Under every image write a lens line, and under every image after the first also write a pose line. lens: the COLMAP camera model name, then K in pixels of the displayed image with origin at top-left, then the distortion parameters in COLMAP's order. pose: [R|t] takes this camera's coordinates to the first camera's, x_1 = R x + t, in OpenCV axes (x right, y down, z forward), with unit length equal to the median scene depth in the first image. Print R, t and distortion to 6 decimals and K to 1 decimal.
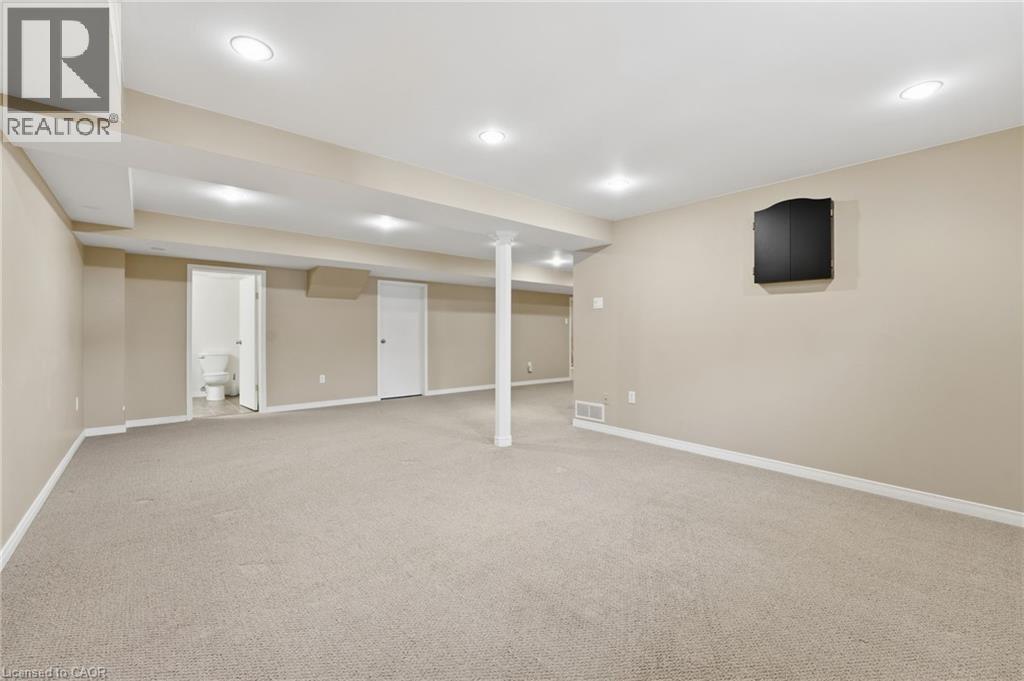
lens RADIAL K [[422.3, 0, 513.8], [0, 422.3, 341.6], [0, 0, 1]] dist [-0.023956, 0.001767]
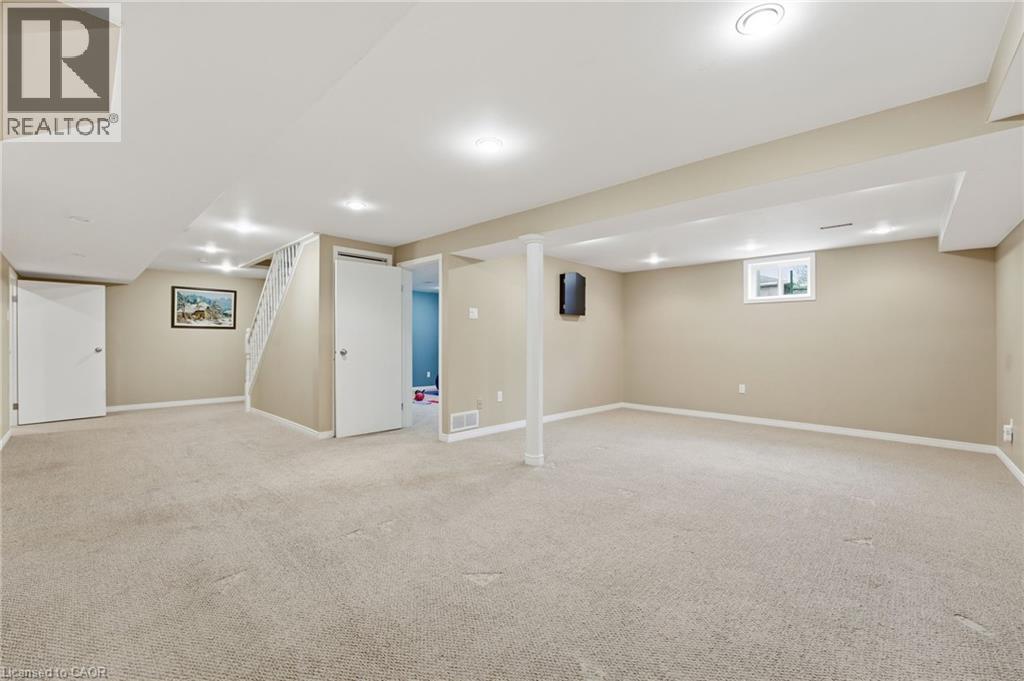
lens RADIAL K [[422.3, 0, 512.6], [0, 422.3, 340.4], [0, 0, 1]] dist [-0.023956, 0.001767]
pose [[-0.115470, -0.004173, 0.993302, -0.843045], [0.012994, 0.999899, 0.005712, -0.029321], [-0.993226, 0.013567, -0.115404, 1.028334]]
